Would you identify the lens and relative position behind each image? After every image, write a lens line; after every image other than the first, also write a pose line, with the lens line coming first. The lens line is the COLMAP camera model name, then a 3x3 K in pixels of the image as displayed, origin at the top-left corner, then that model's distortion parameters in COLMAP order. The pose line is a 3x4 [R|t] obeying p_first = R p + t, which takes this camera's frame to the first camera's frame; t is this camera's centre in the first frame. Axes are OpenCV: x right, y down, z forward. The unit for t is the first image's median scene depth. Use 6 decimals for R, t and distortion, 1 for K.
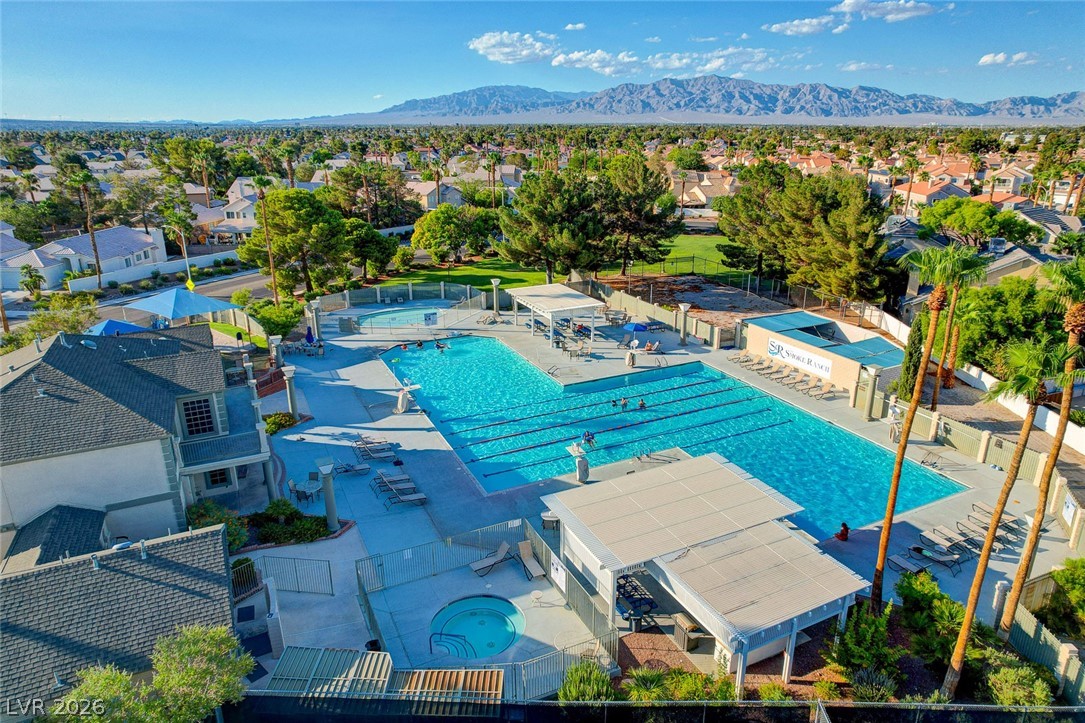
lens RADIAL K [[698.7, 0, 542.5], [0, 698.7, 361.5], [0, 0, 1]] dist [-0.087162, 0.079991]
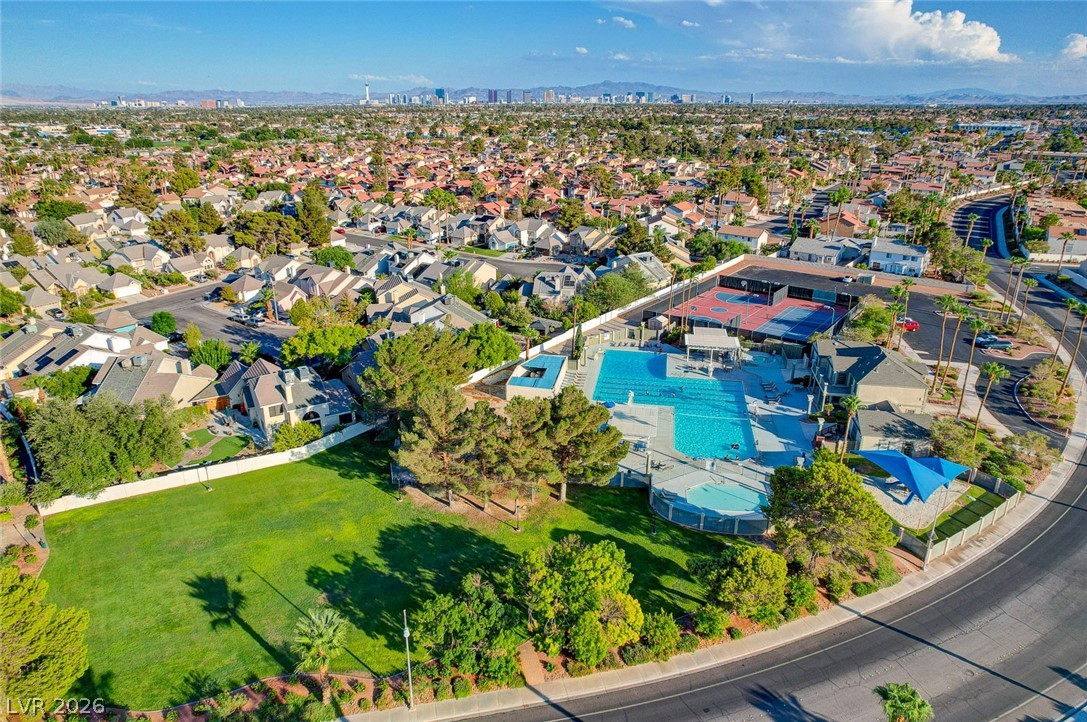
lens RADIAL K [[700.0, 0, 543.5], [0, 700.0, 361.0], [0, 0, 1]] dist [-0.087162, 0.079991]
pose [[-0.813372, -0.198715, 0.546752, -0.450710], [0.196440, 0.790828, 0.579656, -0.803737], [-0.547574, 0.578880, -0.604202, 1.437373]]
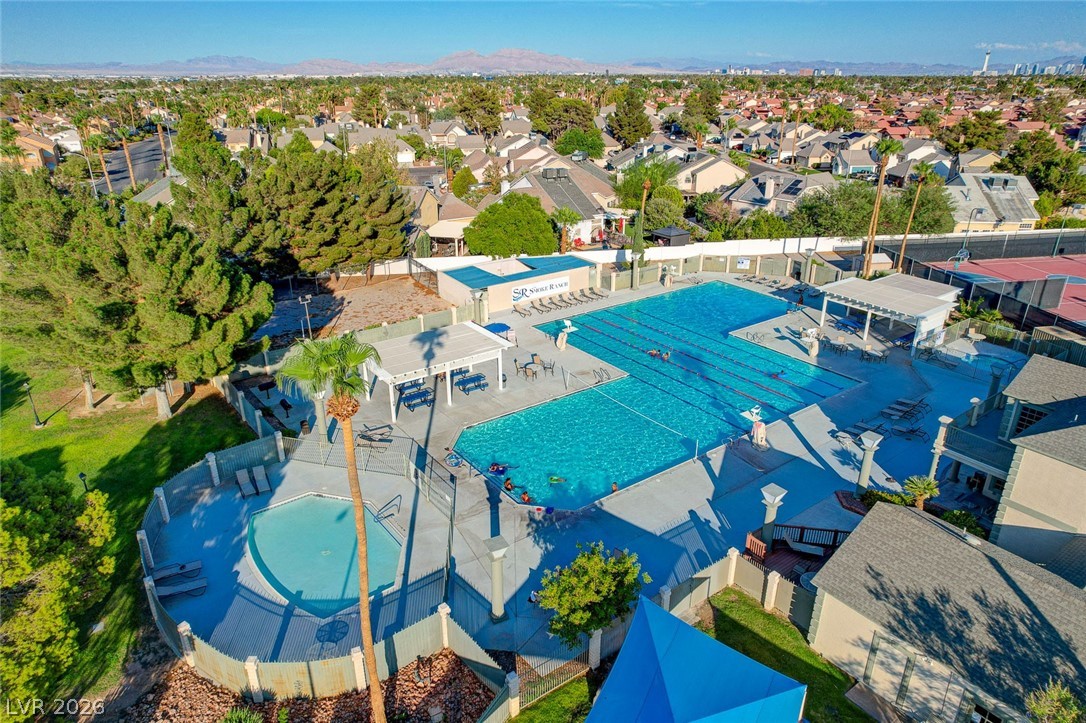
lens RADIAL K [[699.4, 0, 543.0], [0, 699.4, 361.5], [0, 0, 1]] dist [-0.087162, 0.079991]
pose [[-0.177850, -0.376905, 0.909017, -0.502471], [0.327702, 0.848335, 0.415860, -0.257999], [-0.927890, 0.371848, -0.027364, 0.693395]]
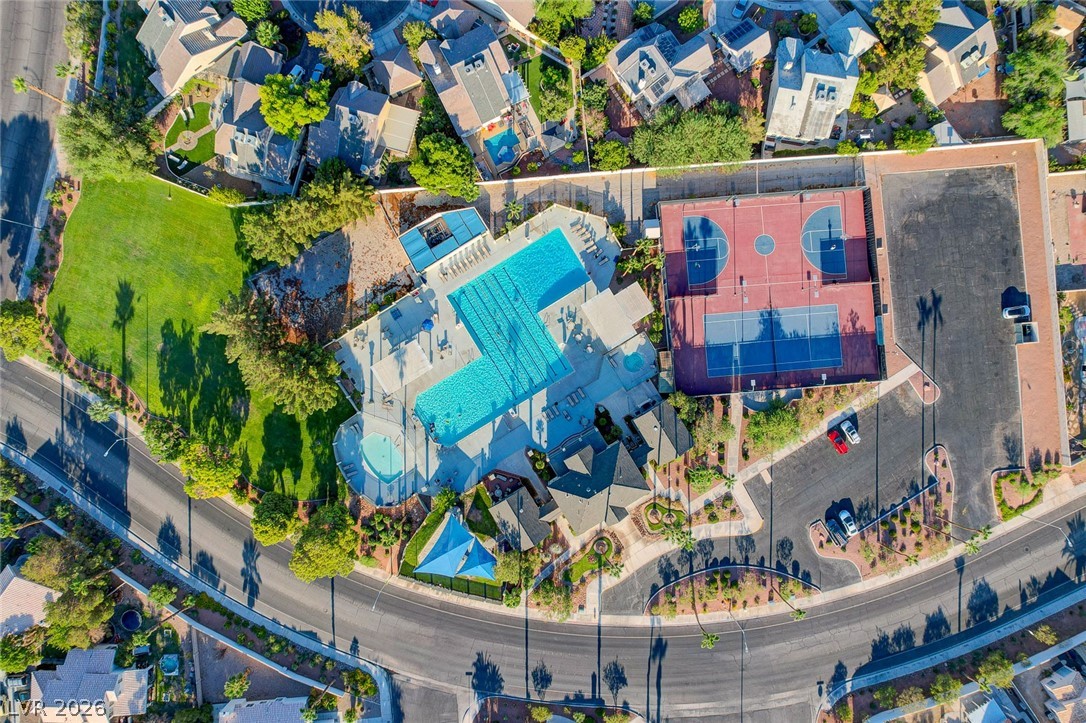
lens RADIAL K [[699.4, 0, 543.0], [0, 699.4, 361.5], [0, 0, 1]] dist [-0.087162, 0.079991]
pose [[-0.105879, -0.994208, 0.018466, -0.034887], [0.326644, -0.017234, 0.944990, -1.324012], [-0.939198, 0.106086, 0.326576, 0.015360]]
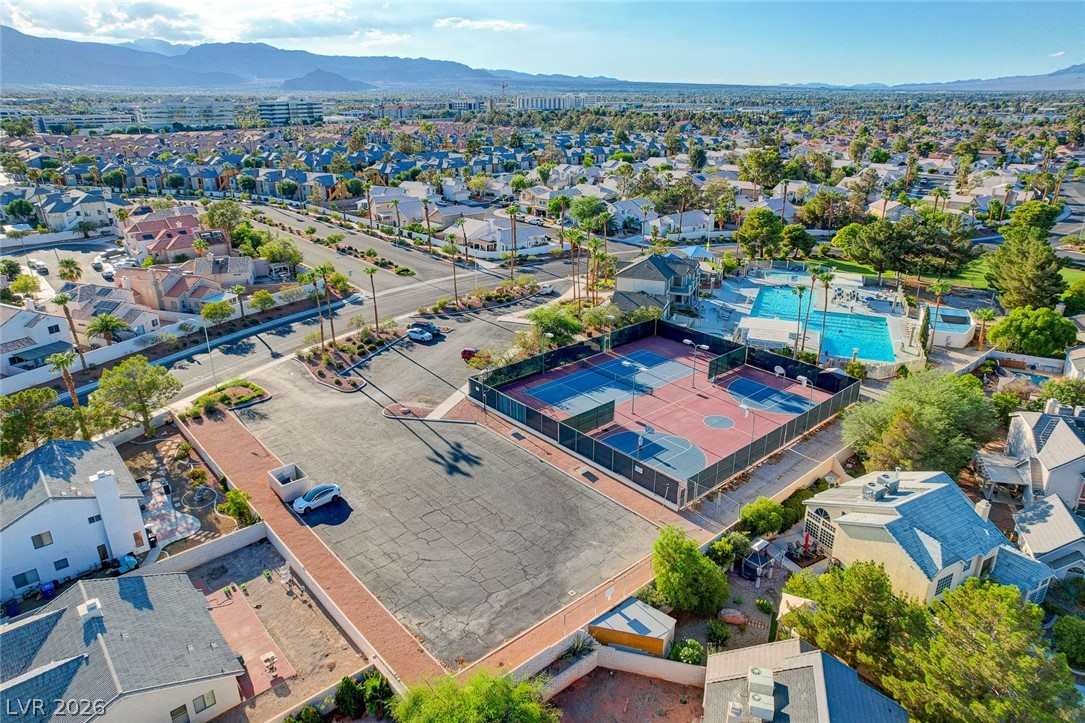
lens RADIAL K [[698.7, 0, 542.5], [0, 698.7, 361.5], [0, 0, 1]] dist [-0.087162, 0.079991]
pose [[0.681137, 0.269288, -0.680835, 0.673743], [-0.235579, 0.961062, 0.144441, 0.049802], [0.693221, 0.062006, 0.718053, -0.875480]]
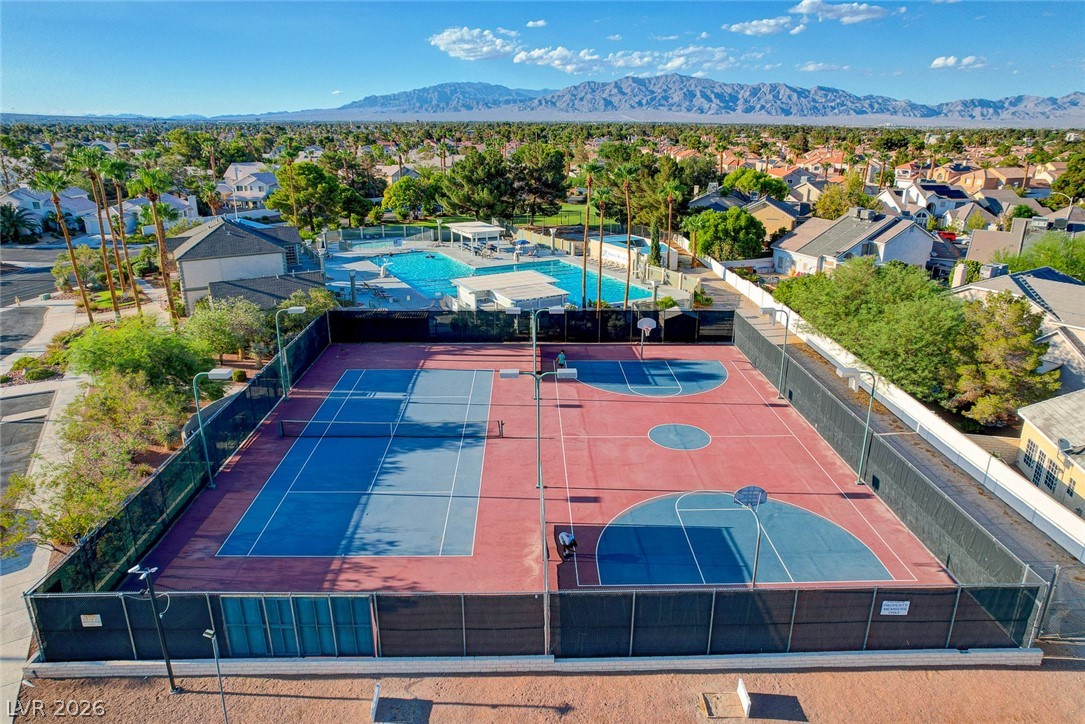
lens RADIAL K [[698.7, 0, 542.5], [0, 698.7, 362.0], [0, 0, 1]] dist [-0.087162, 0.079991]
pose [[0.998568, -0.009420, 0.052666, 0.064652], [0.009212, 0.999949, 0.004185, 0.162761], [-0.052703, -0.003694, 0.998603, -0.463849]]
